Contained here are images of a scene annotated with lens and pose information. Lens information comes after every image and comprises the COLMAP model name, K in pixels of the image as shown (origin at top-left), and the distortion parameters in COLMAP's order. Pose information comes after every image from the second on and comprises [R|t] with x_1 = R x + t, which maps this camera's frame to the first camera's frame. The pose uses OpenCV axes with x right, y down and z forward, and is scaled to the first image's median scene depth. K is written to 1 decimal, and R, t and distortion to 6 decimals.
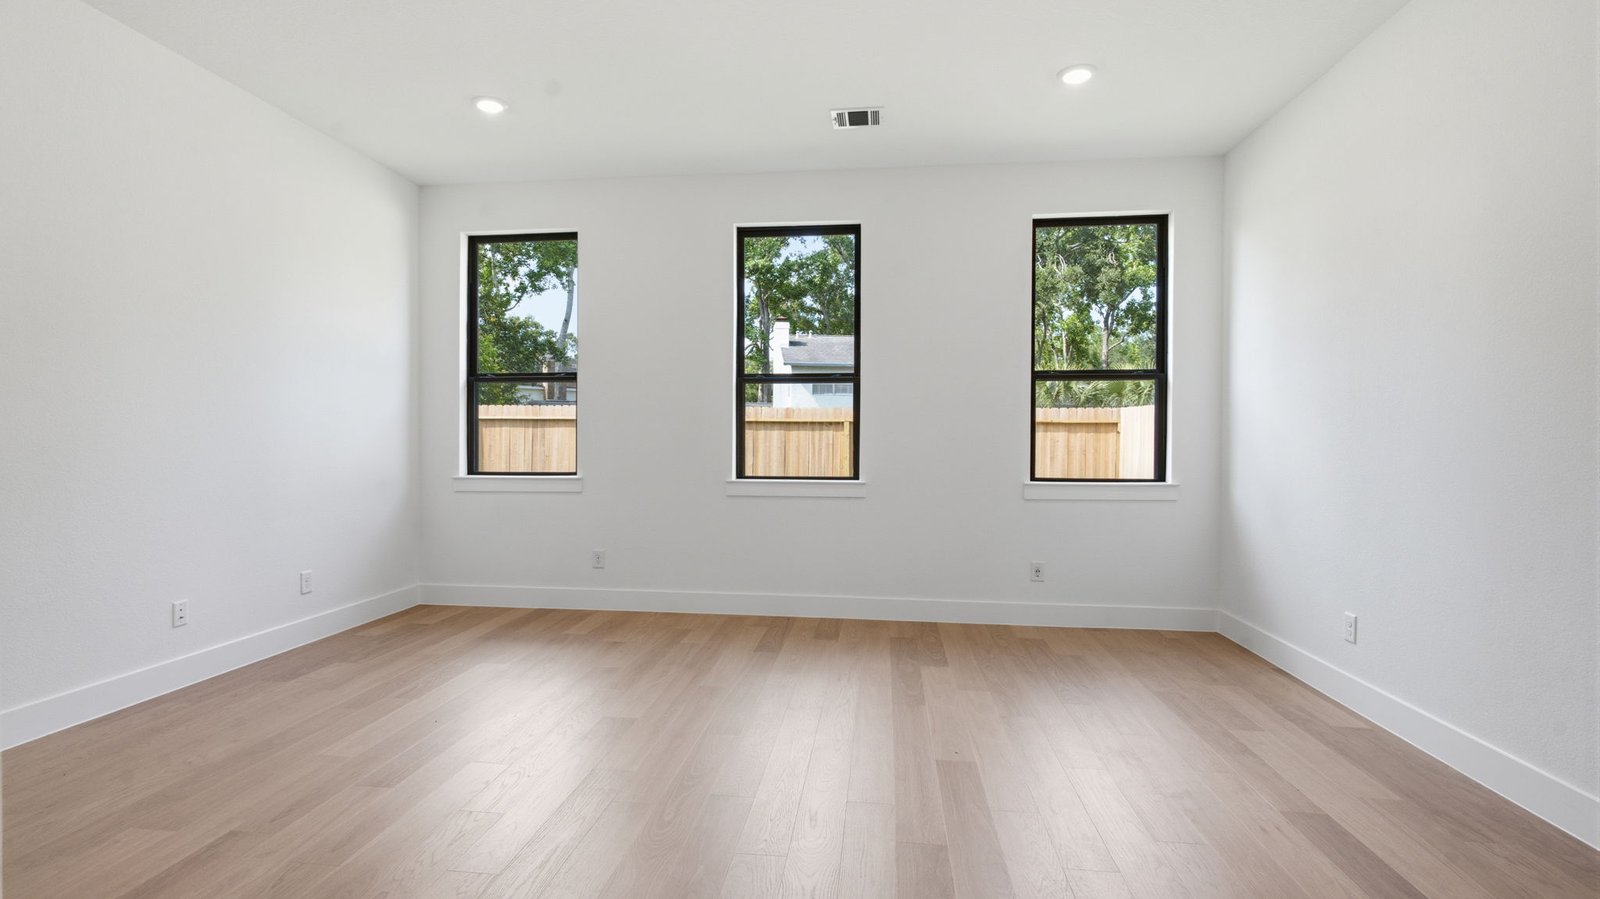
lens RADIAL K [[753.4, 0, 782.1], [0, 753.4, 450.0], [0, 0, 1]] dist [0.000349, -0.000094]
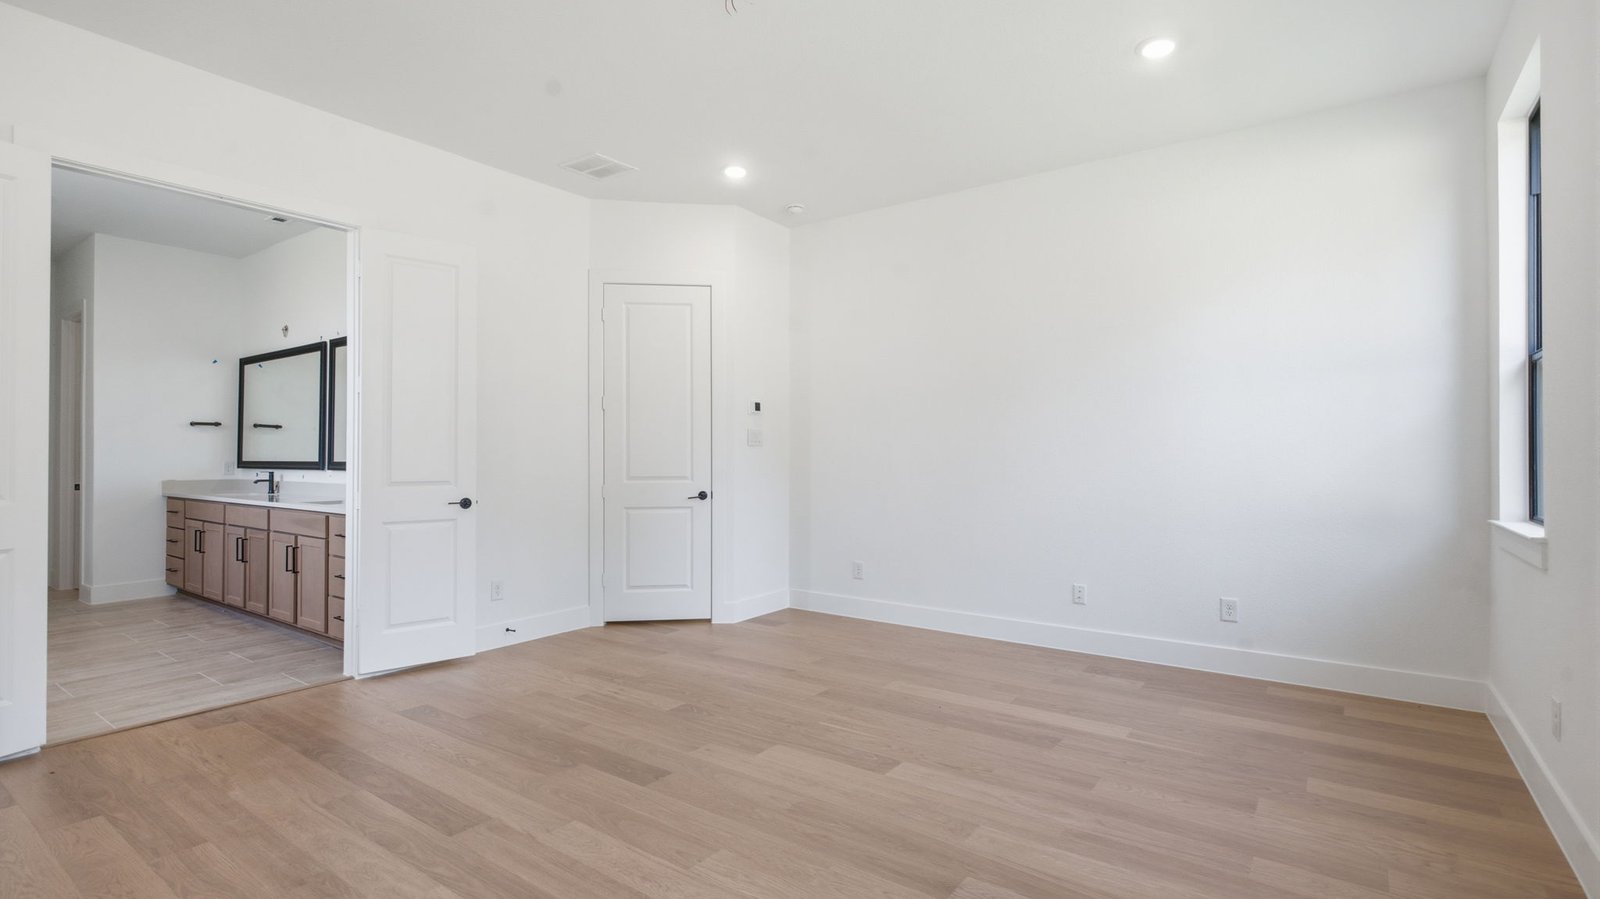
lens RADIAL K [[753.4, 0, 782.1], [0, 753.4, 450.0], [0, 0, 1]] dist [0.000349, -0.000094]
pose [[-0.492218, -0.008170, -0.870434, 0.518905], [-0.008511, 0.999953, -0.004573, -0.018311], [0.870430, 0.005157, -0.492265, 1.065715]]
